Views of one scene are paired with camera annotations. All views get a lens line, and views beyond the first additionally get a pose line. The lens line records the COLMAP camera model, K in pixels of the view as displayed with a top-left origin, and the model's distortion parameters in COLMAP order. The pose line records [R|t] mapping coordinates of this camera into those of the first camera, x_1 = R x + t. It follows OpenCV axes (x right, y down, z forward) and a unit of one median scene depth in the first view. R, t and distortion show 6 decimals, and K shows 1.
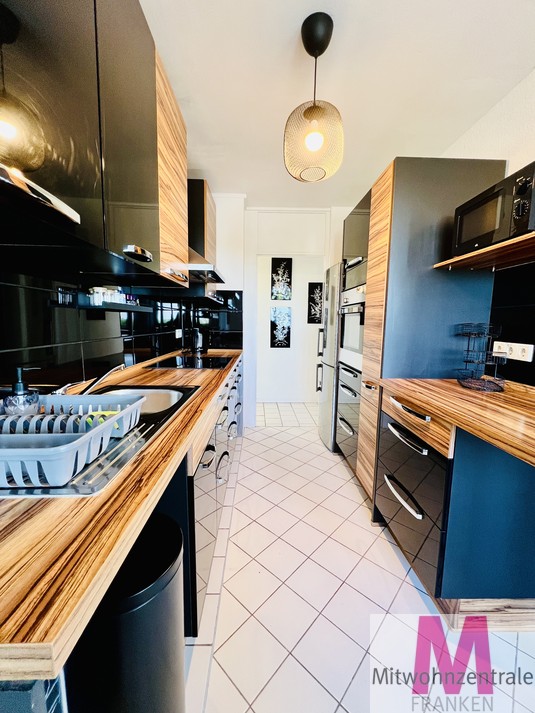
lens RADIAL K [[285.1, 0, 267.3], [0, 285.1, 356.4], [0, 0, 1]] dist [-0.002079, 0.000630]
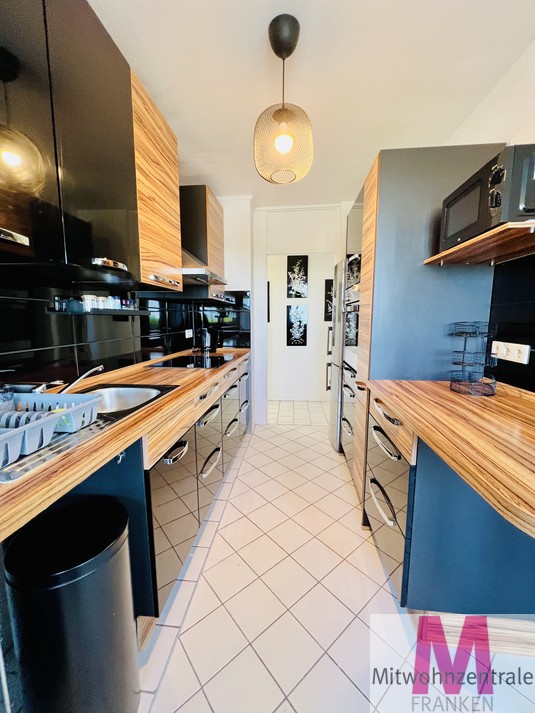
lens RADIAL K [[285.1, 0, 267.4], [0, 285.1, 356.3], [0, 0, 1]] dist [-0.002079, 0.000630]
pose [[0.992261, 0.001371, -0.124158, 0.184956], [0.000044, 0.999935, 0.011392, -0.013792], [0.124166, -0.011310, 0.992197, -0.008502]]
